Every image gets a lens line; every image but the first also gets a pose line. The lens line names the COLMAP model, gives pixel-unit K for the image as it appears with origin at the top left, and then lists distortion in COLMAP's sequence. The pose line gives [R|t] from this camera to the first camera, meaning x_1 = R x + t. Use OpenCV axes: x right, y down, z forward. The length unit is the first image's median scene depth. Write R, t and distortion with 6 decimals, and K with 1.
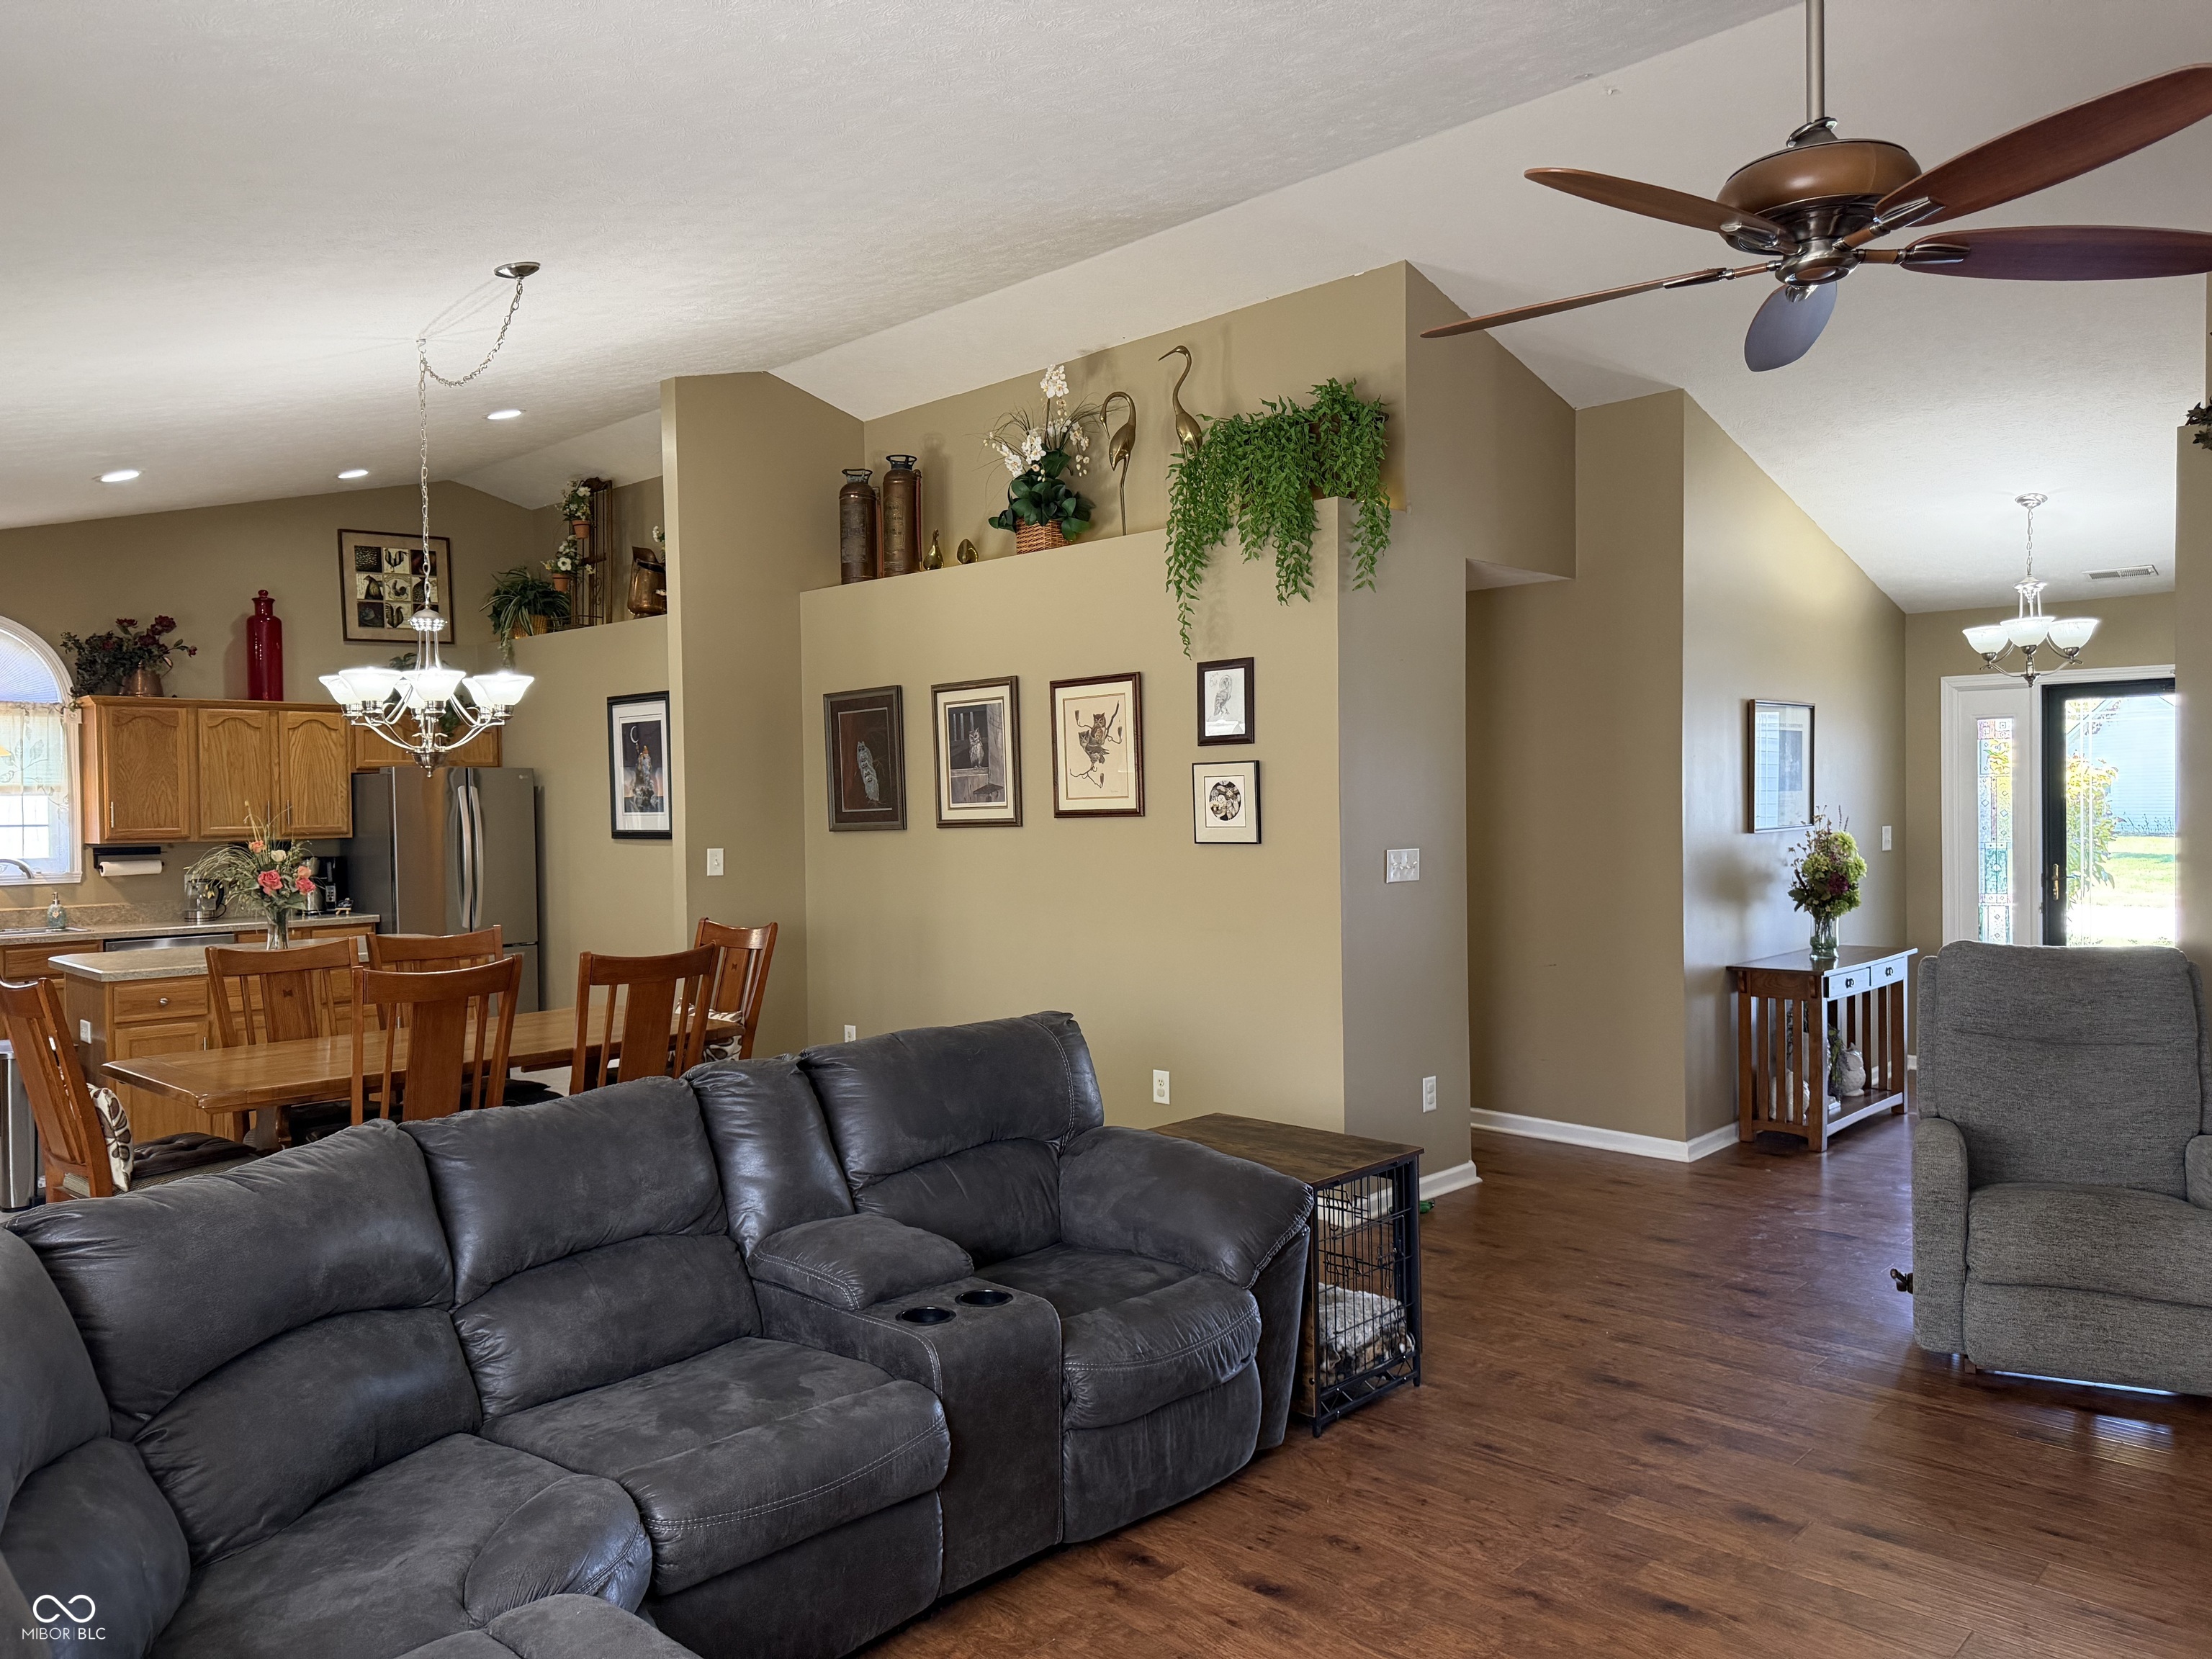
lens RADIAL K [[1557.6, 0, 1106.0], [0, 1557.6, 829.5], [0, 0, 1]] dist [-0.006206, -0.001112]
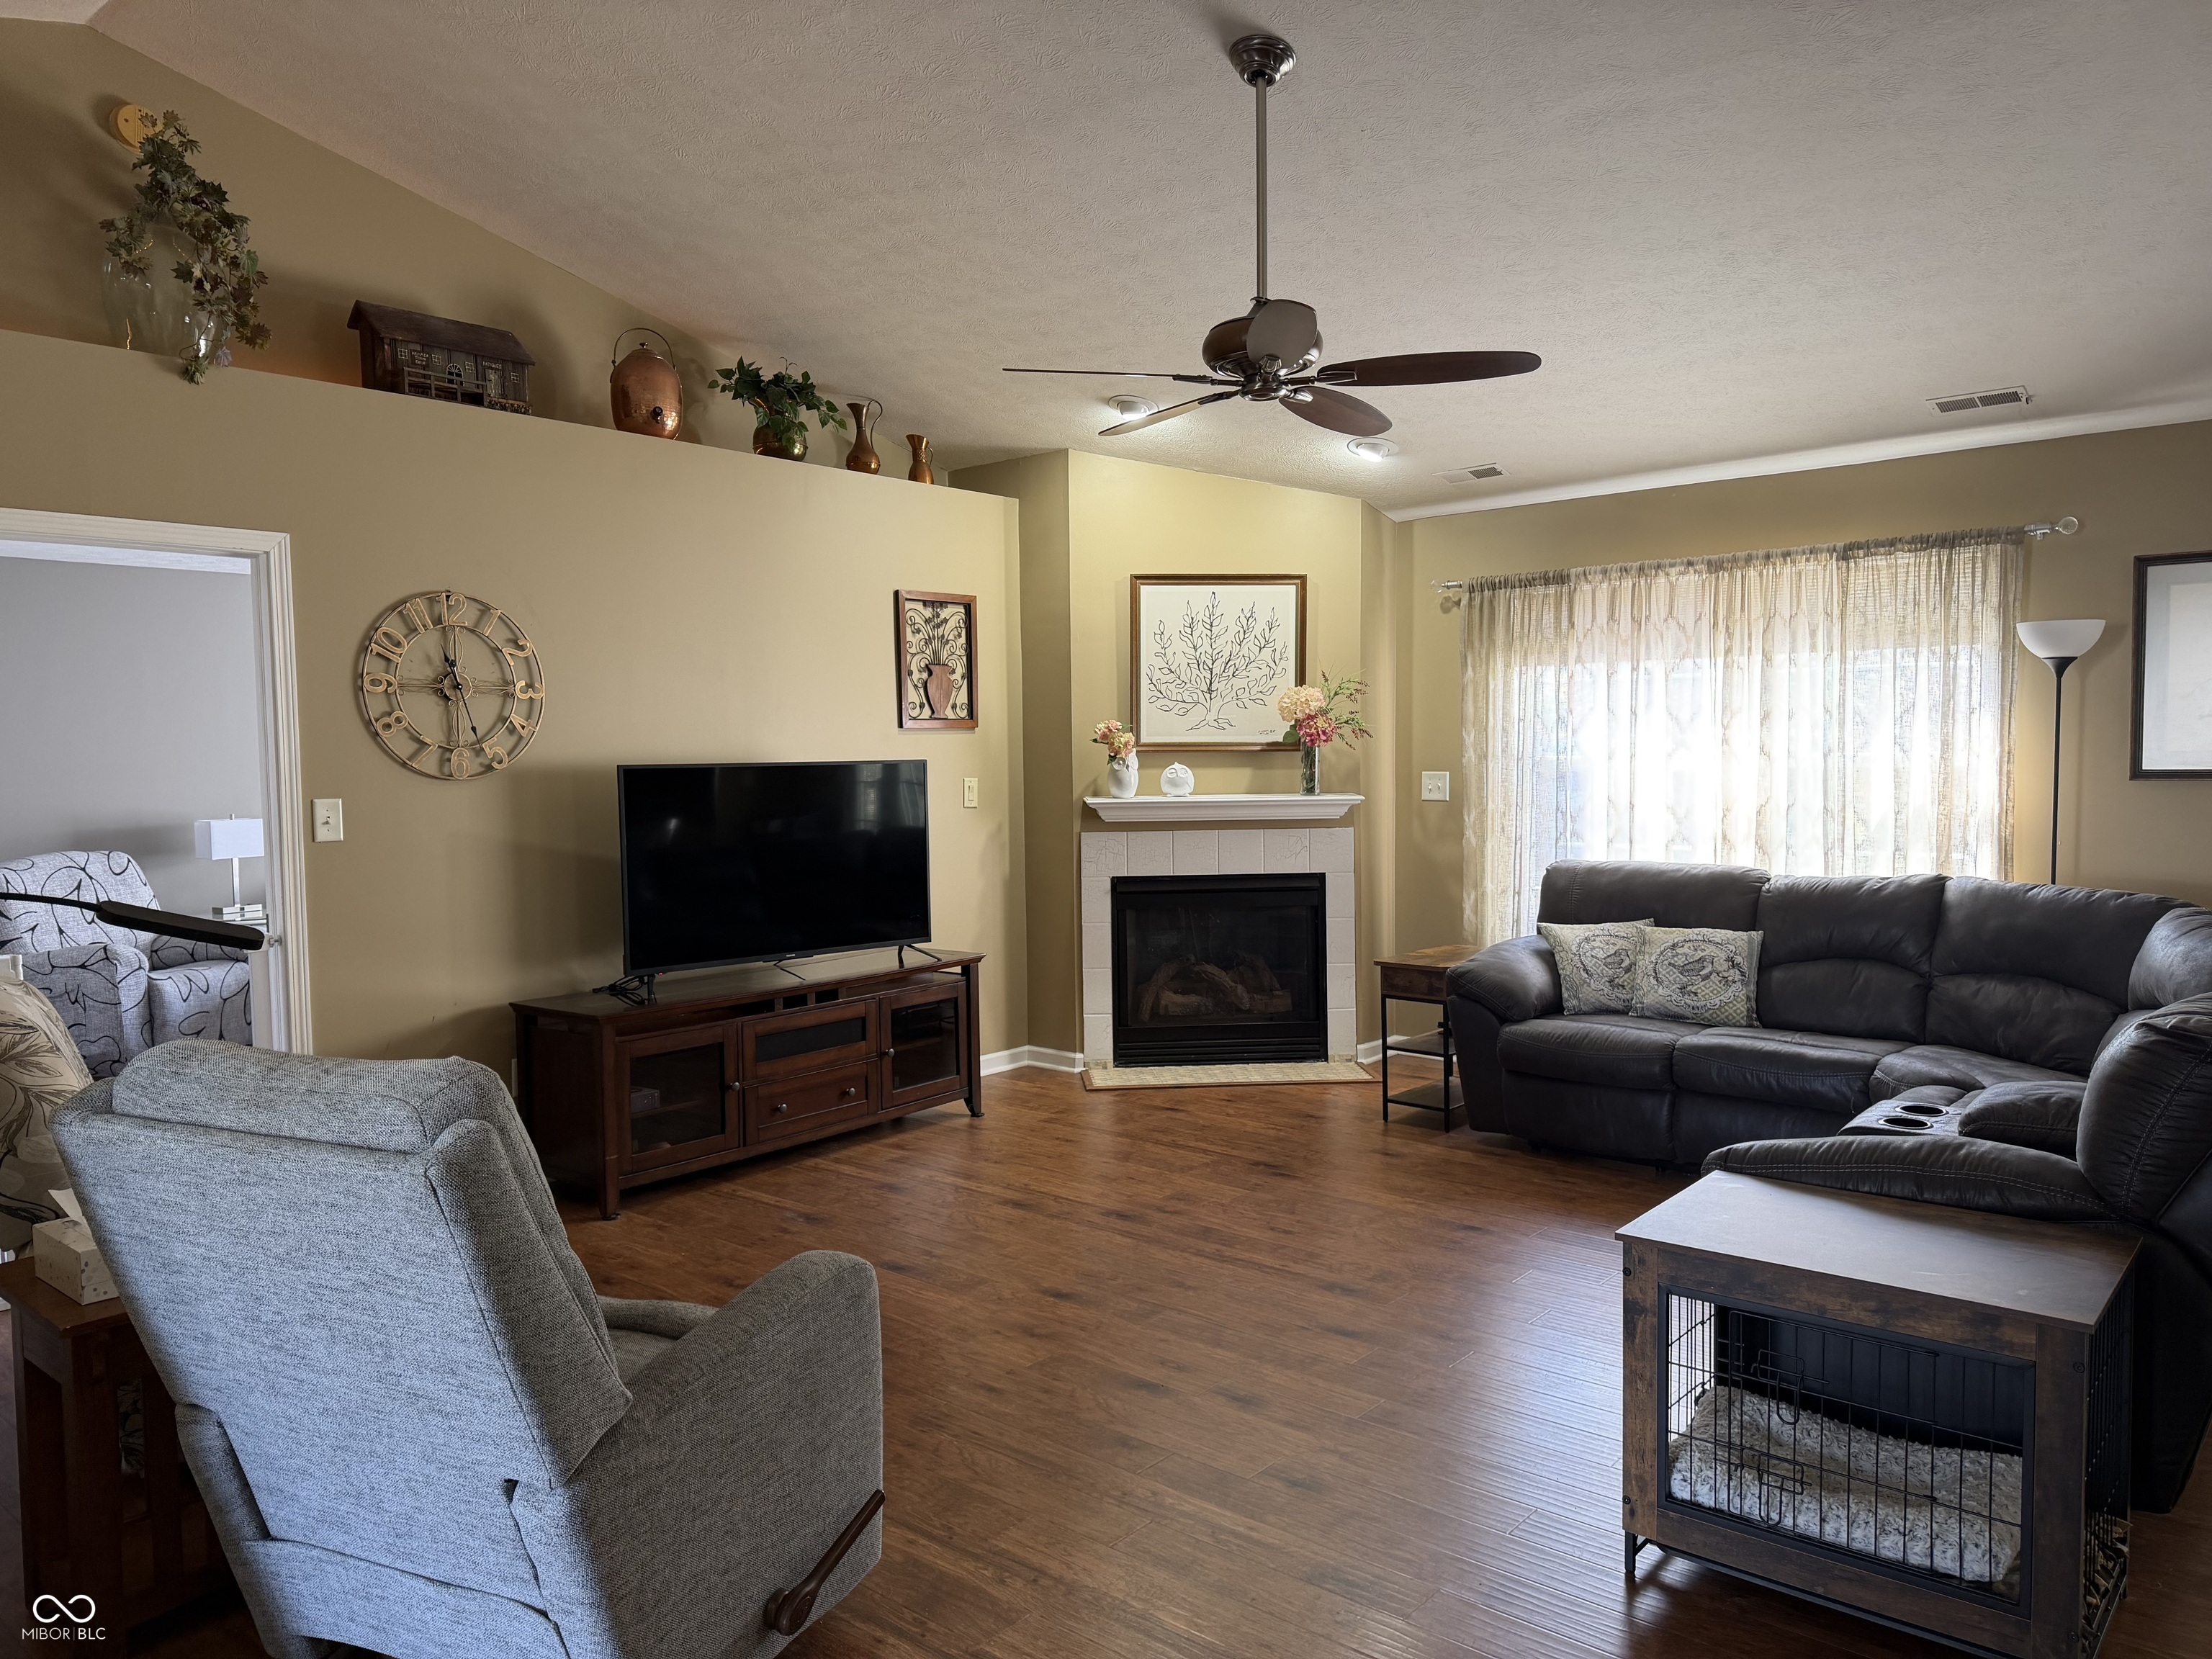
lens RADIAL K [[1527.0, 0, 1092.5], [0, 1527.0, 837.2], [0, 0, 1]] dist [0.009819, -0.000472]
pose [[-0.998210, 0.028124, -0.052777, 0.382114], [0.024320, 0.997152, 0.071387, -0.012664], [0.054635, 0.069975, -0.996051, 1.354019]]
